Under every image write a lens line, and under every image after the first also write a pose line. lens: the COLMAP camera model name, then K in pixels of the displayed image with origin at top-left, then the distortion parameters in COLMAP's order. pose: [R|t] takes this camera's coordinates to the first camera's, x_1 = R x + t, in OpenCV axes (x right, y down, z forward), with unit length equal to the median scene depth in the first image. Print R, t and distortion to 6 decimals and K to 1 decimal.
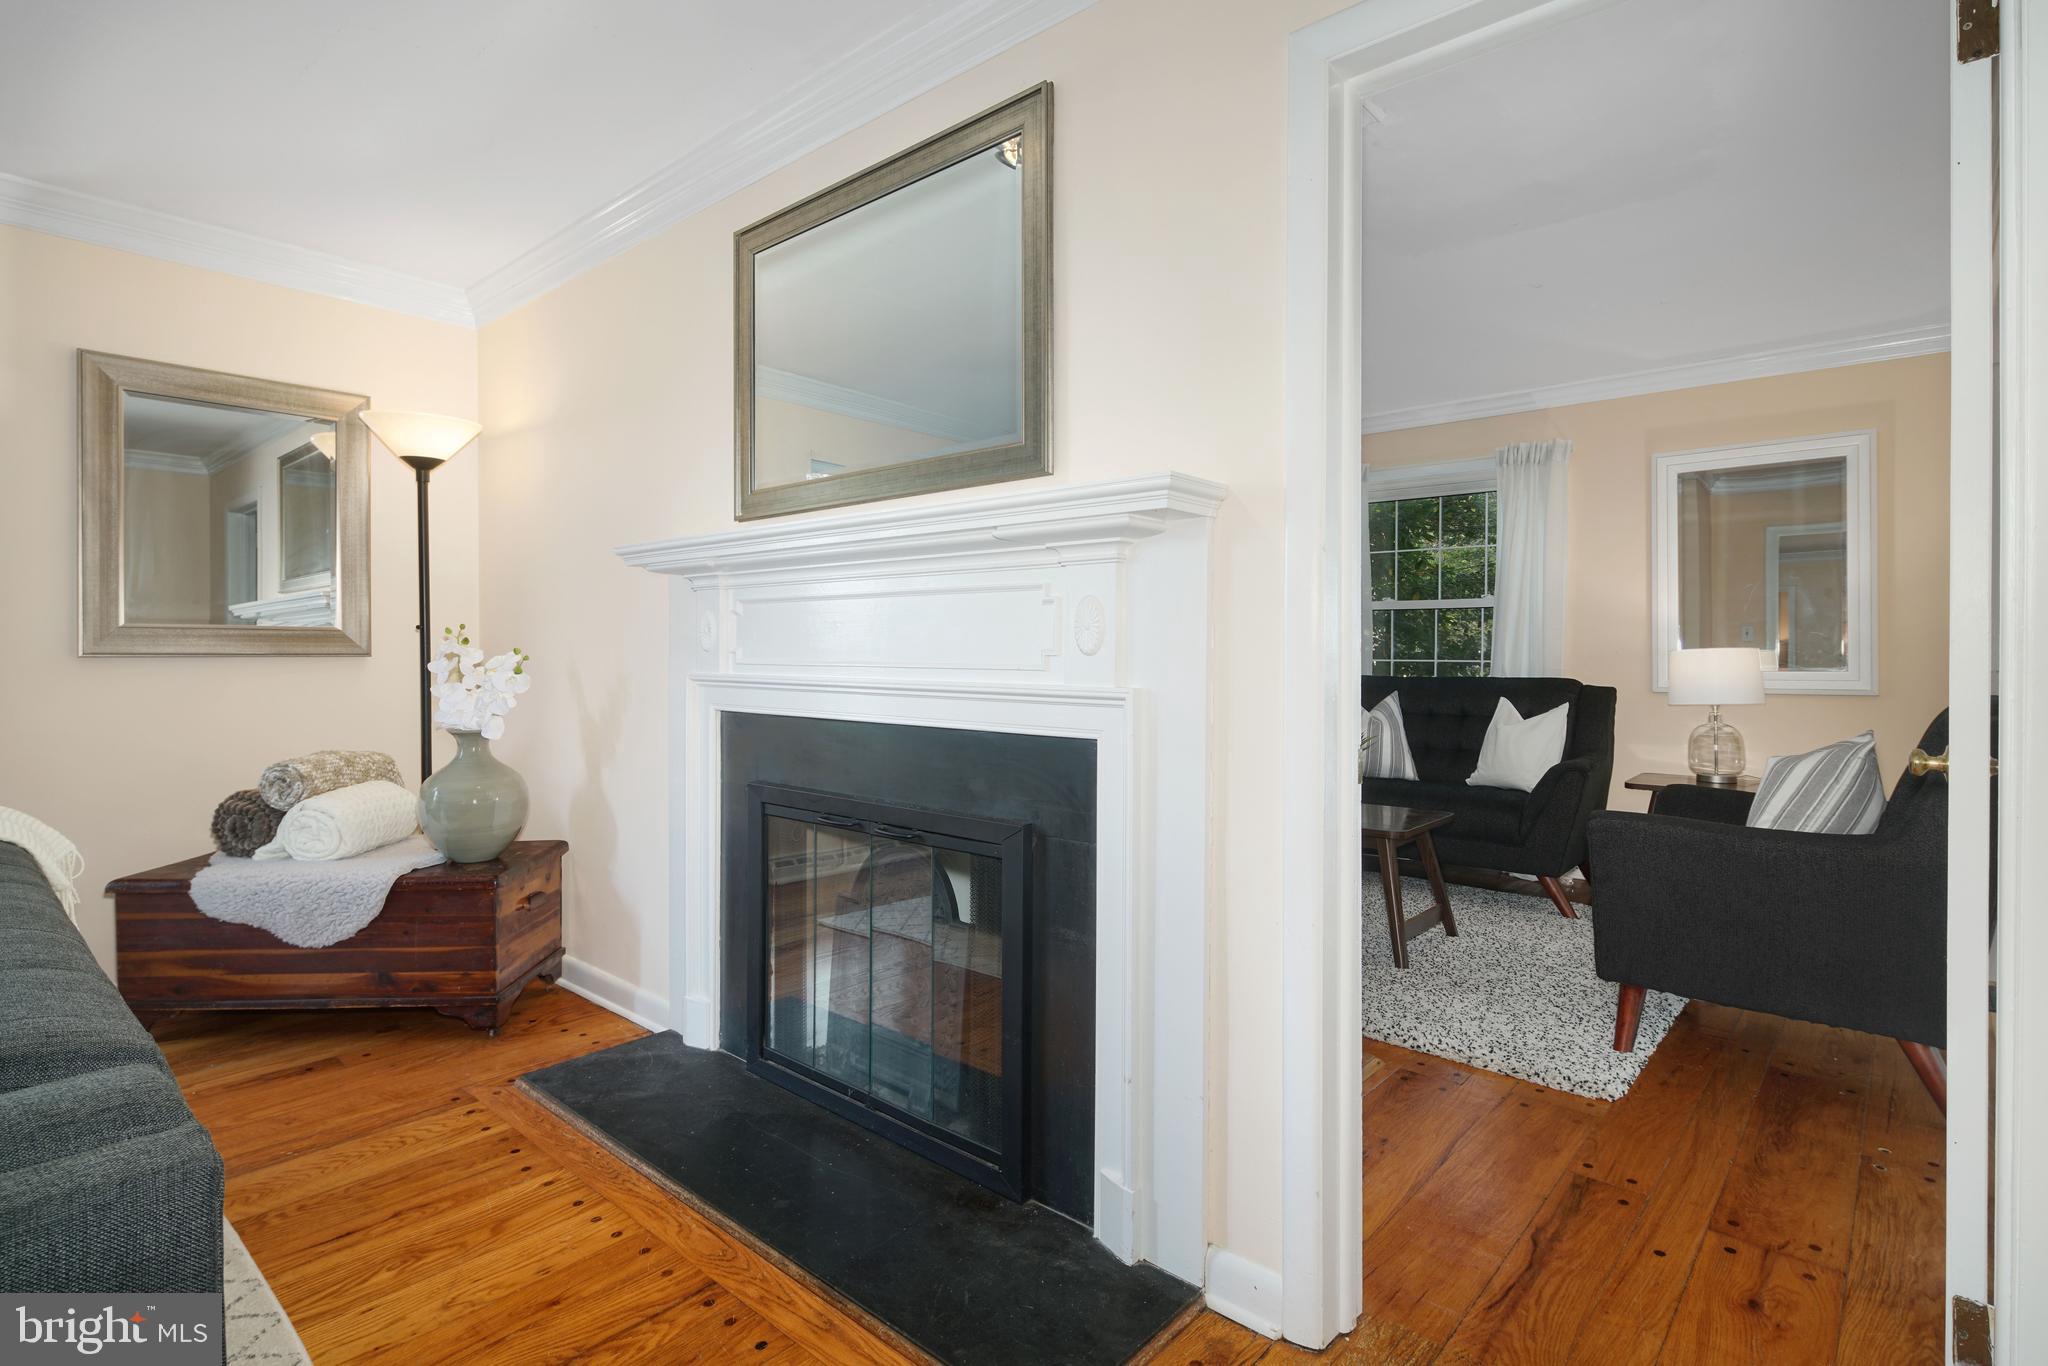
lens RADIAL K [[992.7, 0, 1024.0], [0, 992.7, 683.0], [0, 0, 1]] dist [-0.003679, -0.000615]
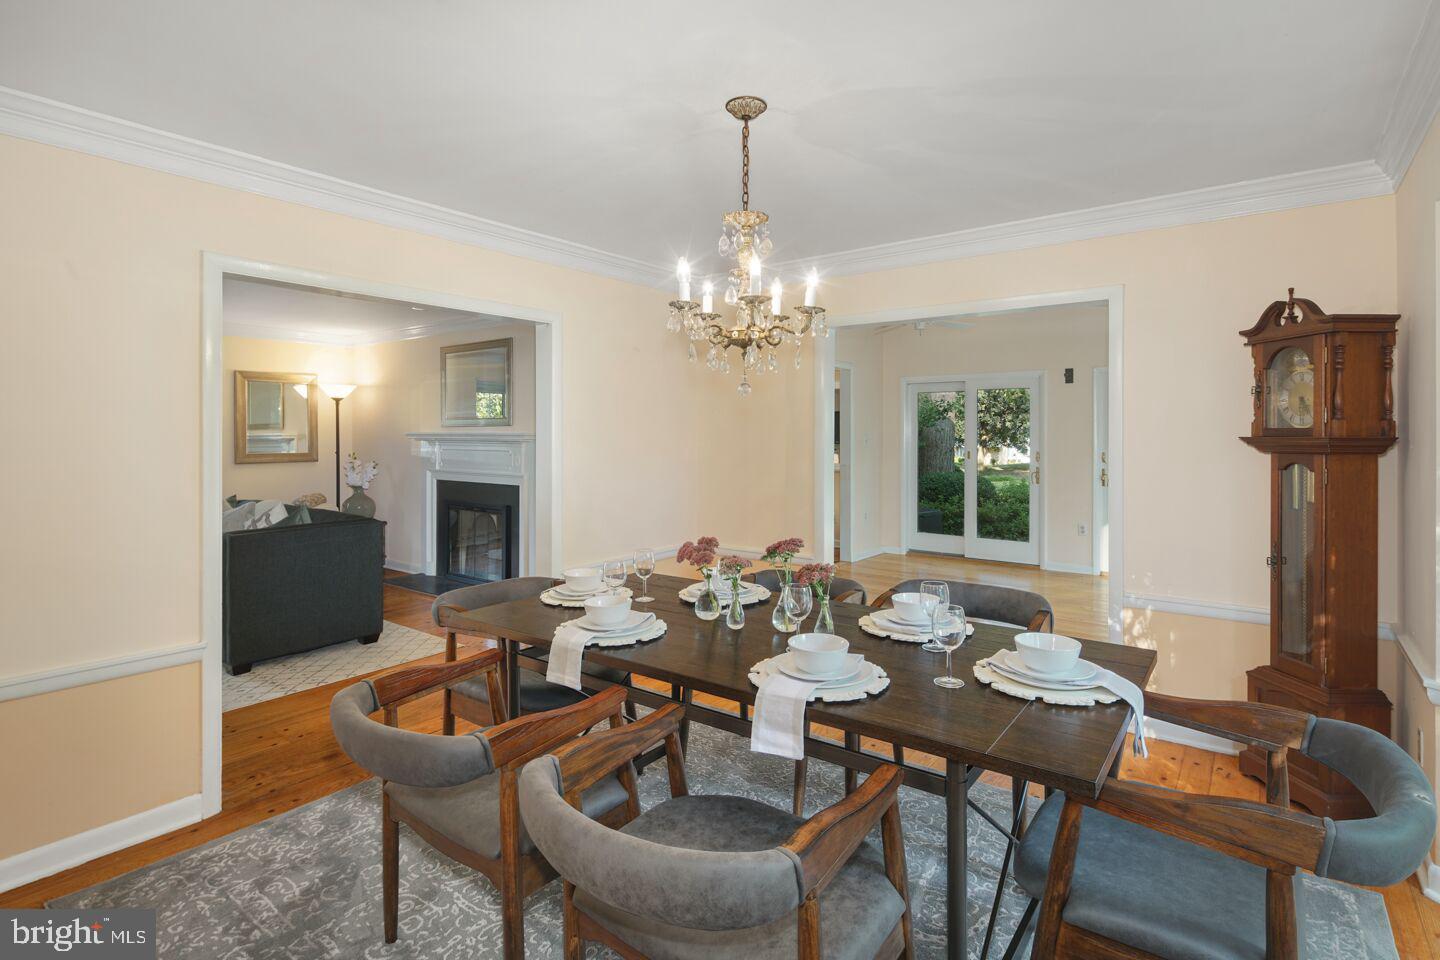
lens RADIAL K [[710.0, 0, 726.4], [0, 710.0, 448.1], [0, 0, 1]] dist [-0.000091, -0.000612]
pose [[0.996438, -0.002730, 0.084288, 0.494270], [0.003838, 0.999908, -0.012989, -0.044626], [-0.084245, 0.013267, 0.996357, -1.550044]]
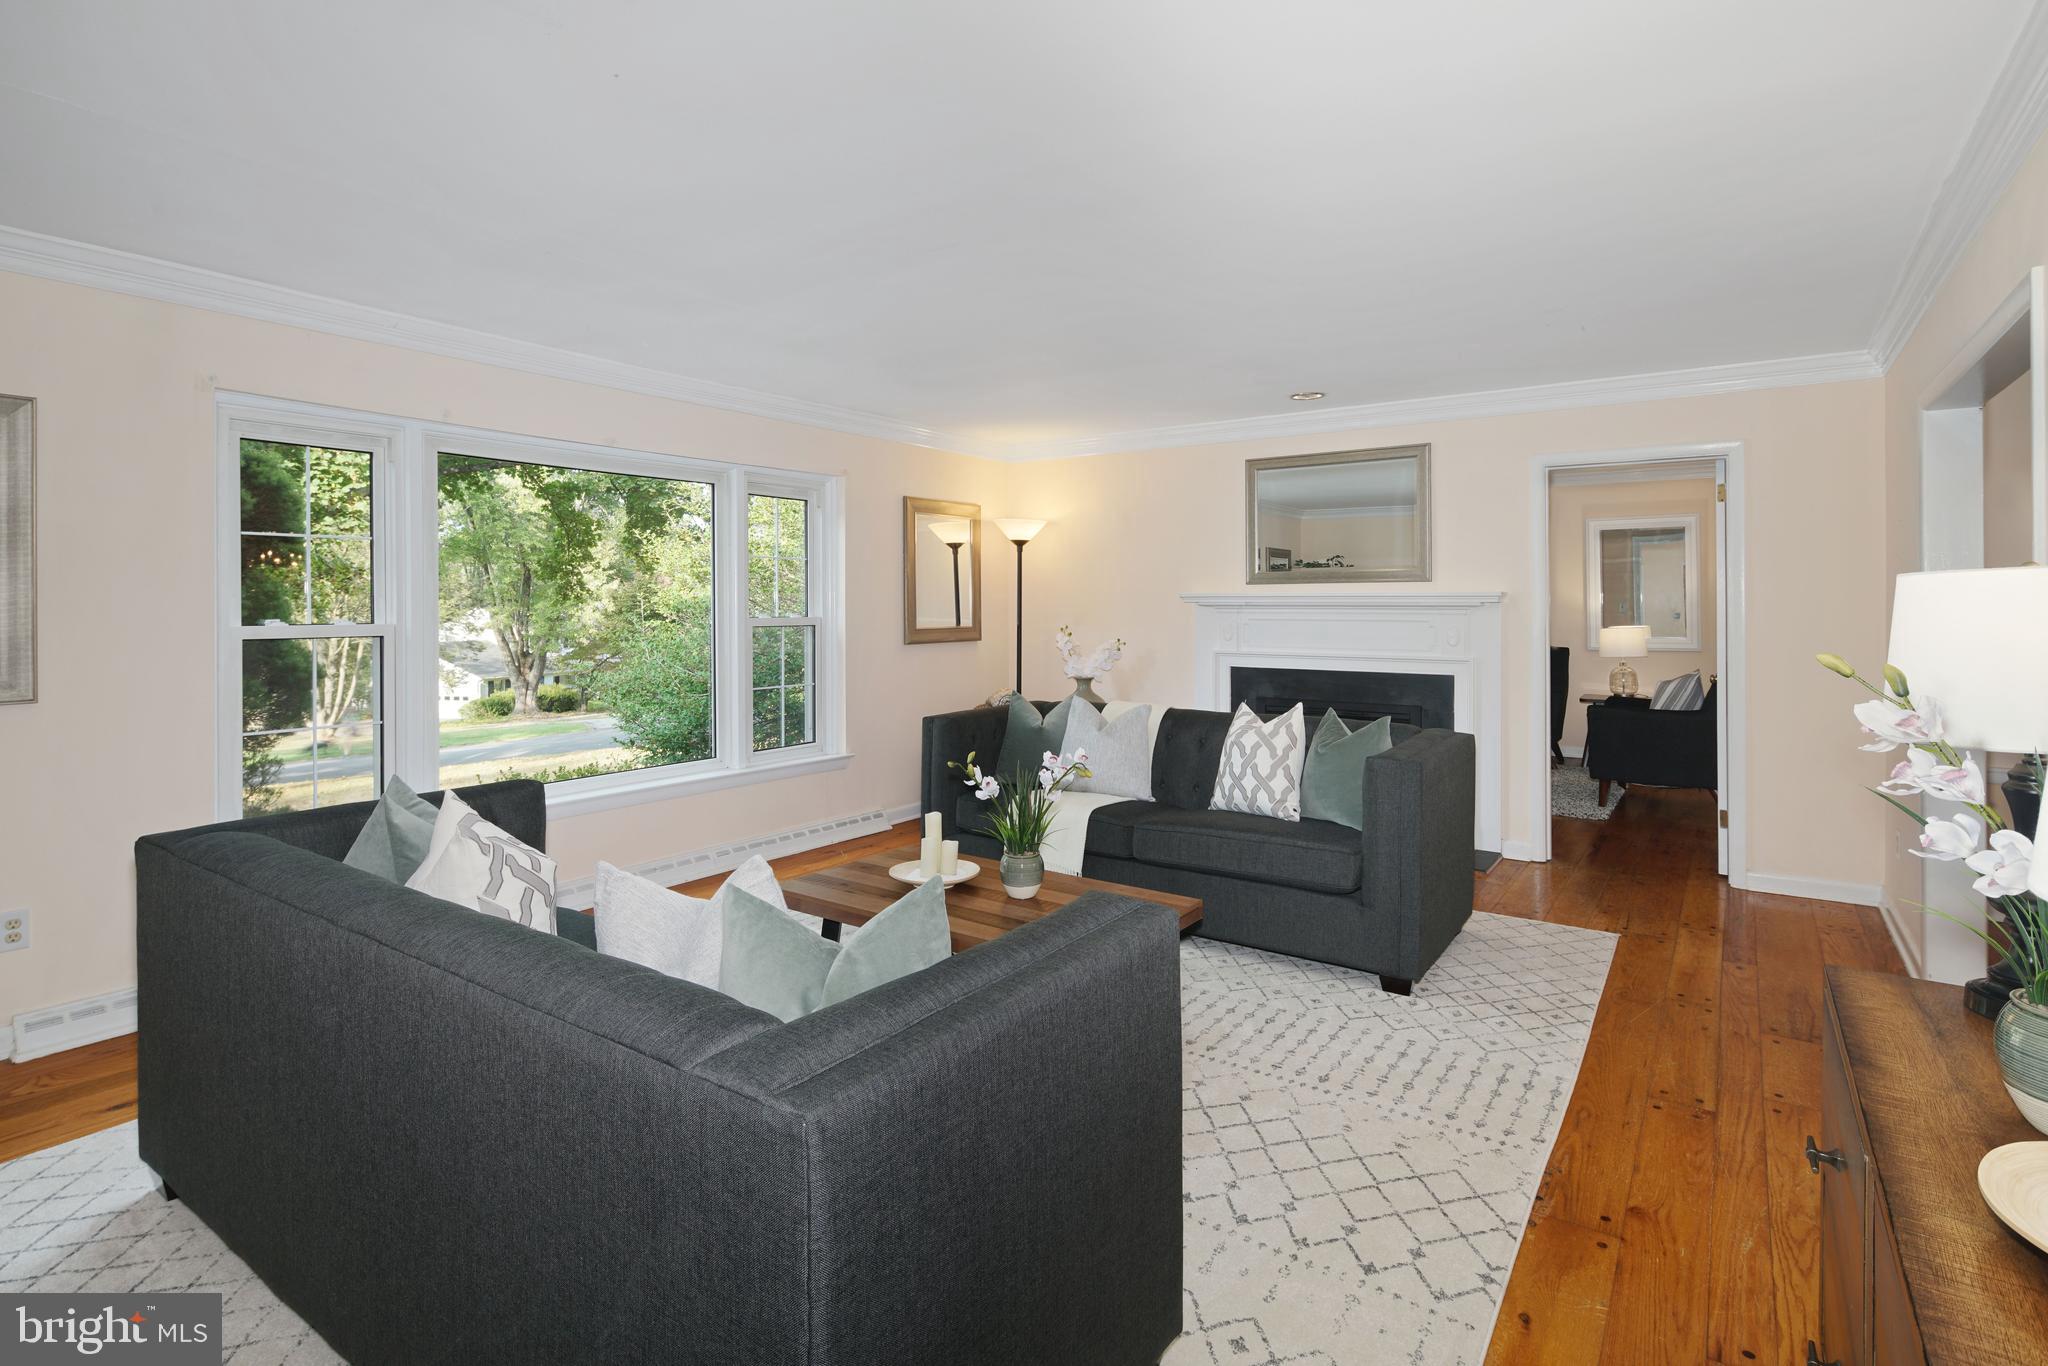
lens RADIAL K [[1019.9, 0, 1016.1], [0, 1019.9, 634.4], [0, 0, 1]] dist [-0.000668, -0.000753]
pose [[0.992980, -0.009235, 0.117919, -1.023278], [0.009238, 0.999957, 0.000515, -0.050026], [-0.117919, 0.000578, 0.993023, -1.194887]]
